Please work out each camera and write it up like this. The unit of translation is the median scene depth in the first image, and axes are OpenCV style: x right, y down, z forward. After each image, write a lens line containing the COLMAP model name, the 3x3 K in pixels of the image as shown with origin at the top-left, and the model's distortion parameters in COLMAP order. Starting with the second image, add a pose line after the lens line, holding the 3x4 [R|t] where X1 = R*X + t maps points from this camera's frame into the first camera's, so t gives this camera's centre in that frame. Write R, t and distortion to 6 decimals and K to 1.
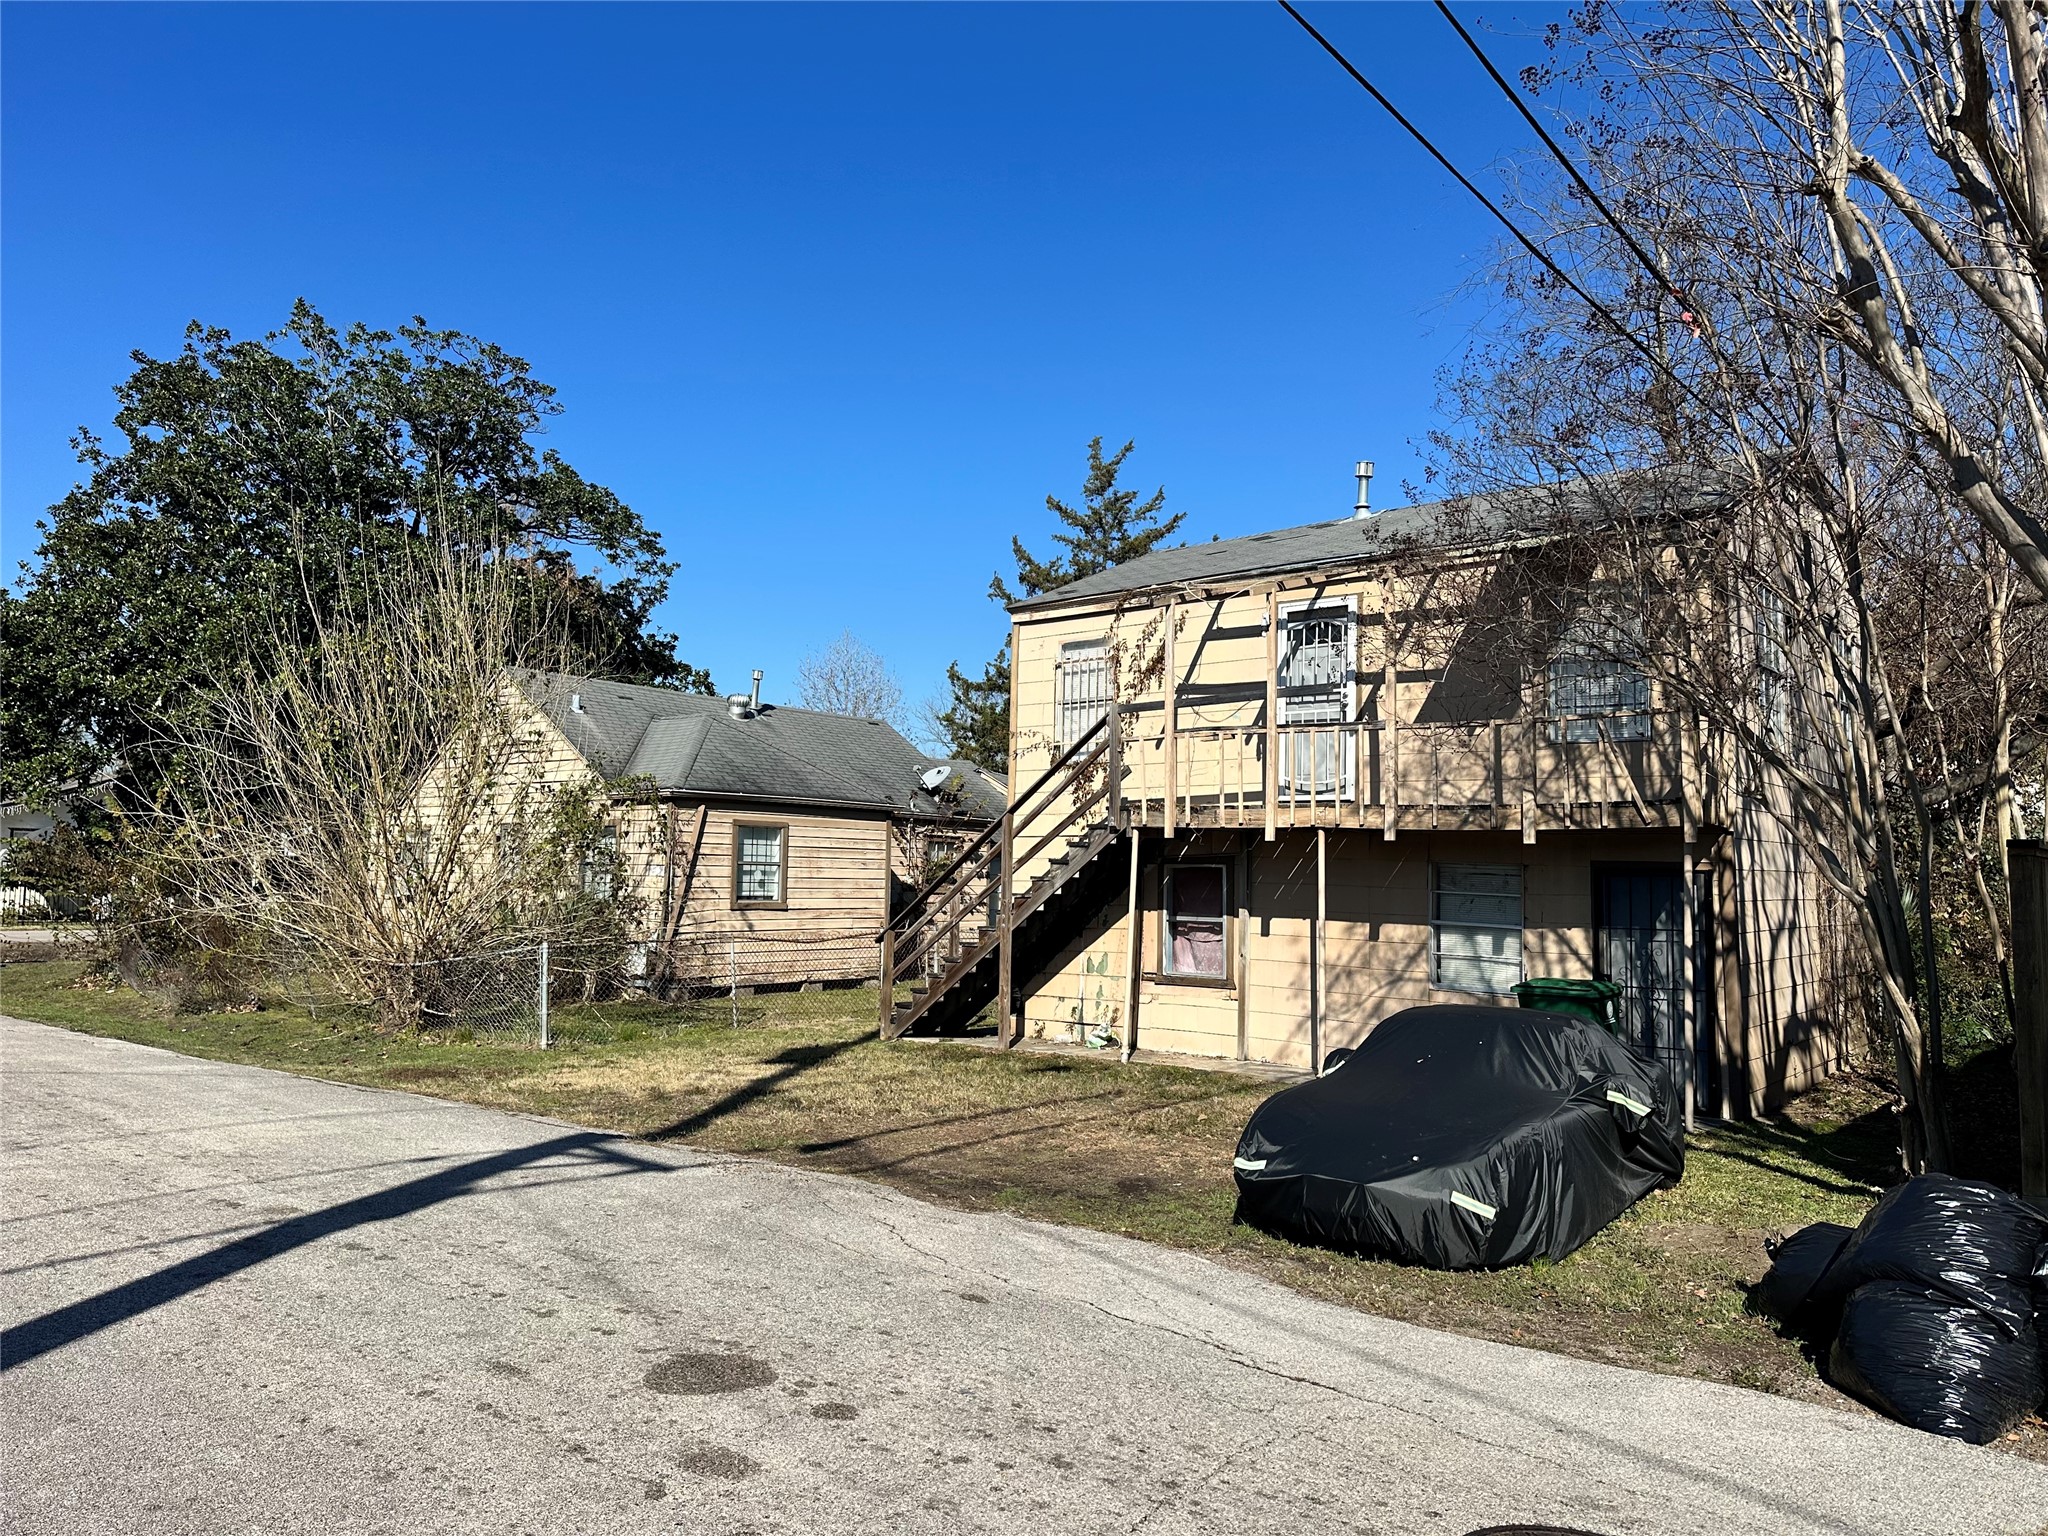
lens RADIAL K [[1417.1, 0, 1045.4], [0, 1417.1, 771.8], [0, 0, 1]] dist [0.068780, -0.072636]
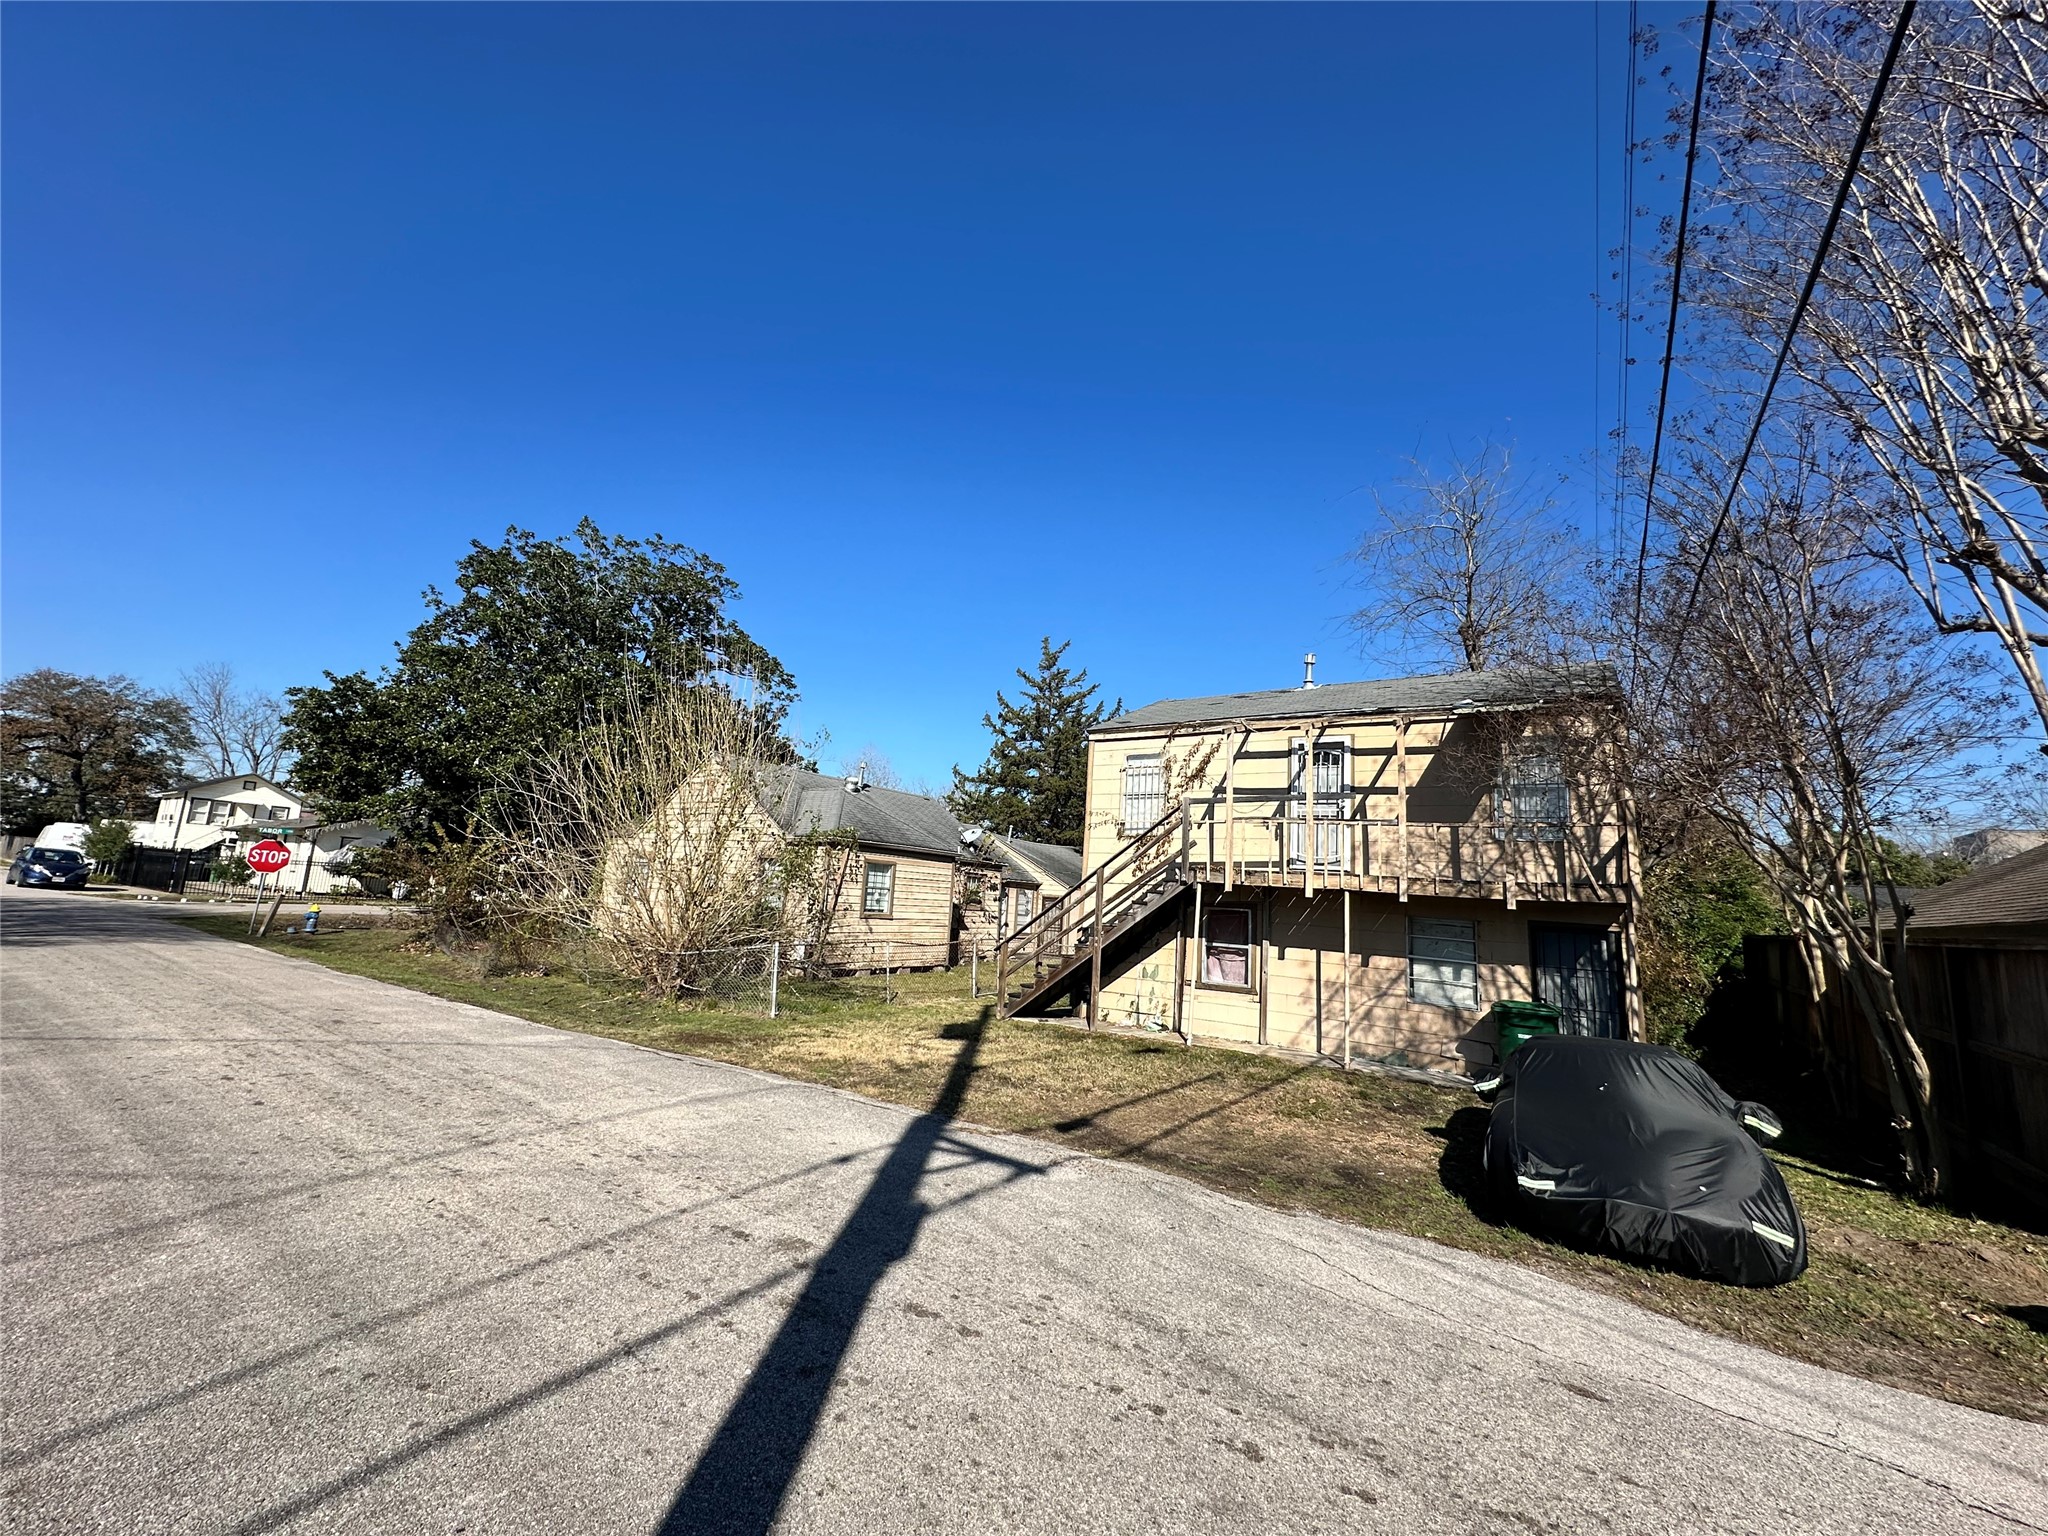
lens RADIAL K [[813.6, 0, 1025.4], [0, 813.6, 763.0], [0, 0, 1]] dist [-0.003202, 0.000687]
pose [[0.994567, 0.057344, 0.086885, -0.174852], [-0.049775, 0.994972, -0.086911, -0.001469], [-0.091432, 0.082115, 0.992420, 0.145517]]
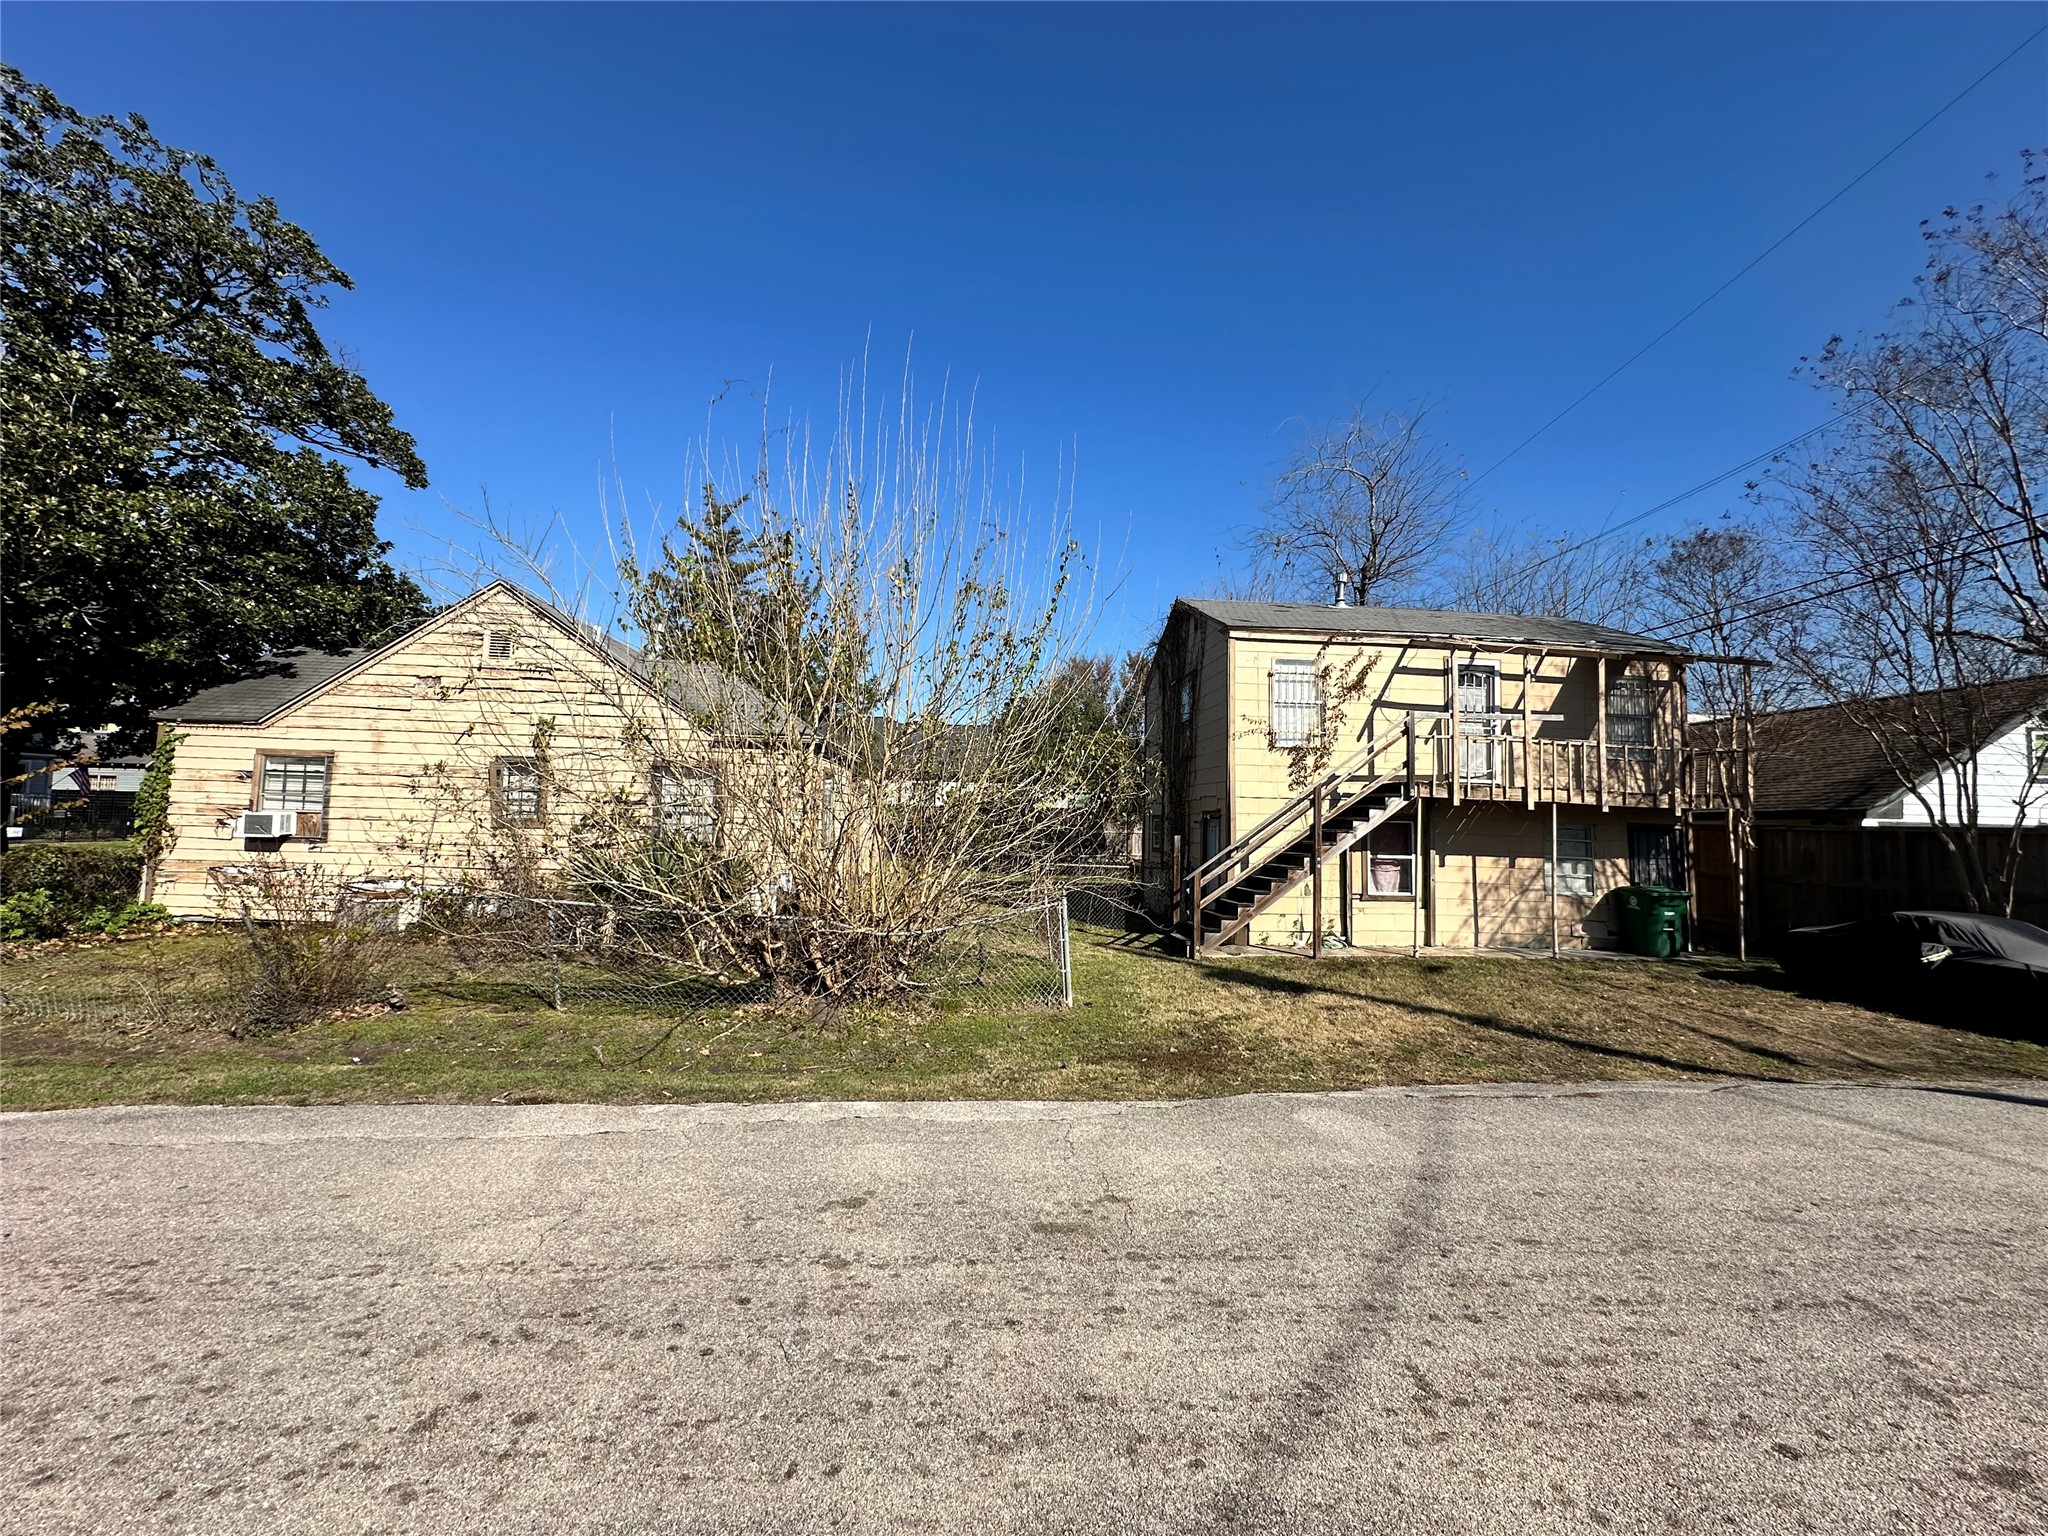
lens RADIAL K [[813.6, 0, 1026.9], [0, 813.6, 761.5], [0, 0, 1]] dist [-0.003202, 0.000687]
pose [[0.722217, 0.050599, 0.689813, -0.718968], [-0.067243, 0.997733, -0.002783, 0.028873], [-0.688390, -0.044375, 0.723982, 0.593850]]
